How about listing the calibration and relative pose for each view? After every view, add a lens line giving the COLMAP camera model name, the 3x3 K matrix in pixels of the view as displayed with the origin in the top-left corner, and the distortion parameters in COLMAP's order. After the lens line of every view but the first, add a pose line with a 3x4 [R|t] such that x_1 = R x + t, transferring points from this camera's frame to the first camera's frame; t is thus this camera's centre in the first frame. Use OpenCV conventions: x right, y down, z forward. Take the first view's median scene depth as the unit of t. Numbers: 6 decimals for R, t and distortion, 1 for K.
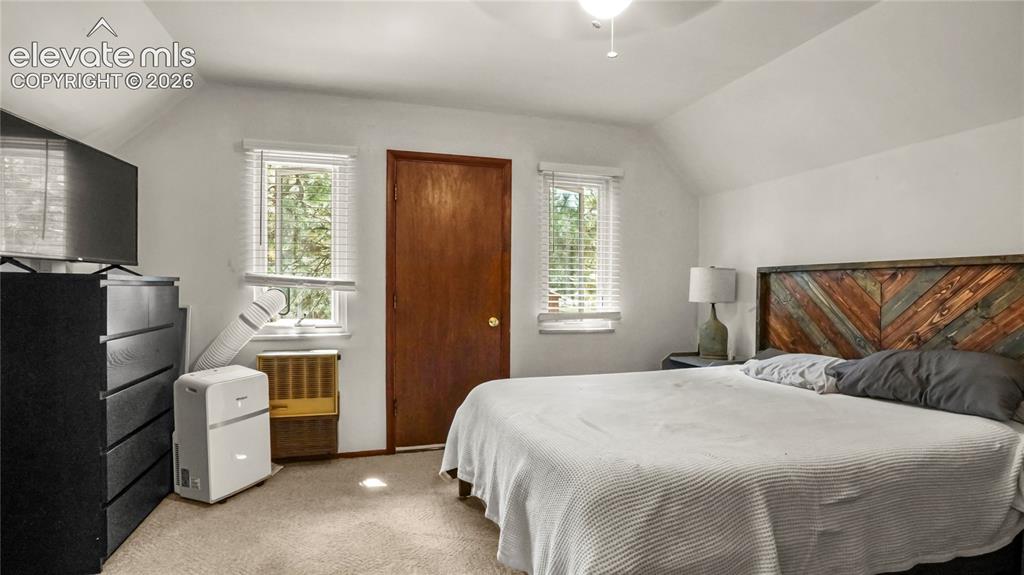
lens RADIAL K [[483.8, 0, 504.3], [0, 483.8, 292.4], [0, 0, 1]] dist [-0.026073, 0.000665]
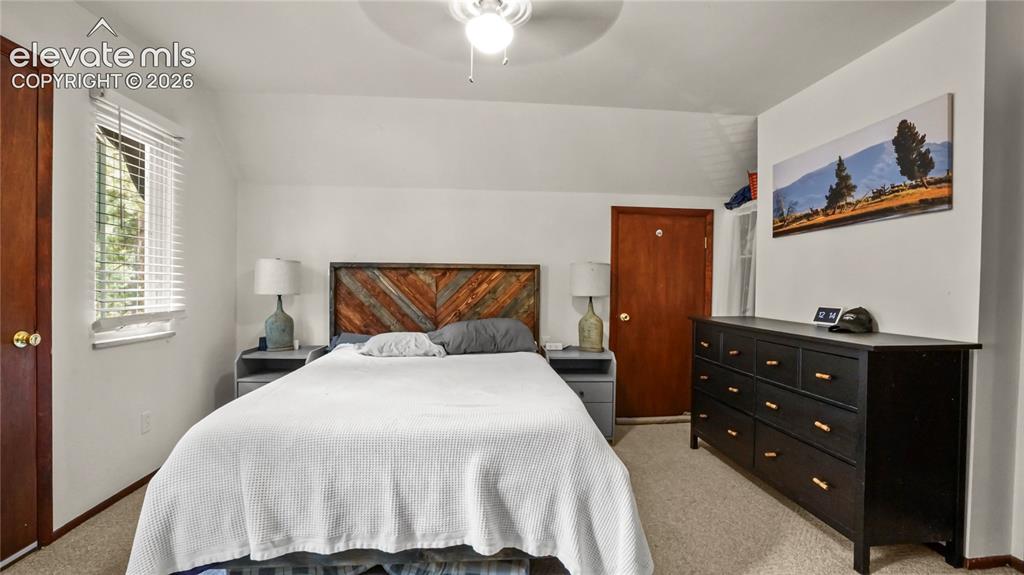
lens RADIAL K [[483.8, 0, 504.3], [0, 483.8, 292.4], [0, 0, 1]] dist [-0.026073, 0.000665]
pose [[0.211986, -0.024081, 0.976976, -0.567667], [-0.002629, 0.999679, 0.025211, -0.012642], [-0.977269, -0.007913, 0.211855, 0.430107]]
